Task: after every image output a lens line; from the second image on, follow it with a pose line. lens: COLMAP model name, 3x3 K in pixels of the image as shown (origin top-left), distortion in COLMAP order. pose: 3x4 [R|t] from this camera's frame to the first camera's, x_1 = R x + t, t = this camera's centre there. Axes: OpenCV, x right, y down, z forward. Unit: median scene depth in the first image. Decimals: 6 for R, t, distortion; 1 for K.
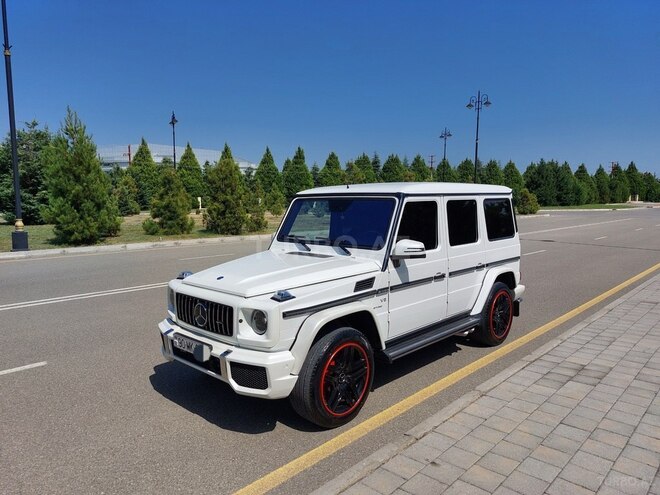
lens RADIAL K [[474.2, 0, 331.2], [0, 474.2, 246.3], [0, 0, 1]] dist [0.060848, -0.062382]
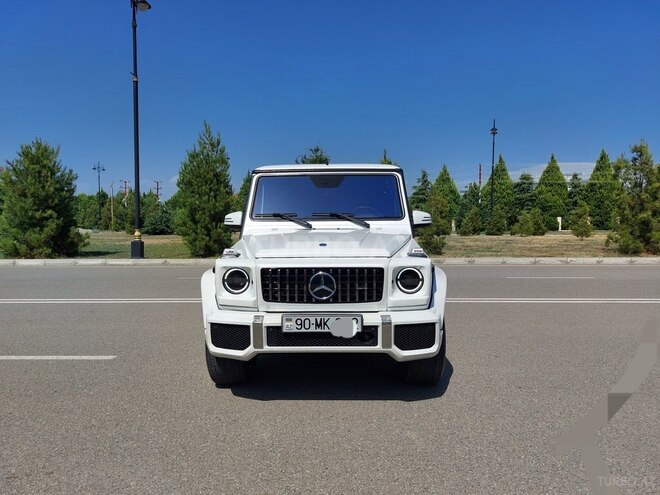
lens RADIAL K [[474.2, 0, 328.1], [0, 474.2, 251.2], [0, 0, 1]] dist [0.060848, -0.062382]
pose [[0.656139, 0.037916, -0.753687, 0.463857], [-0.068440, 0.997611, -0.009395, -0.027577], [0.751530, 0.057746, 0.657167, 0.627864]]
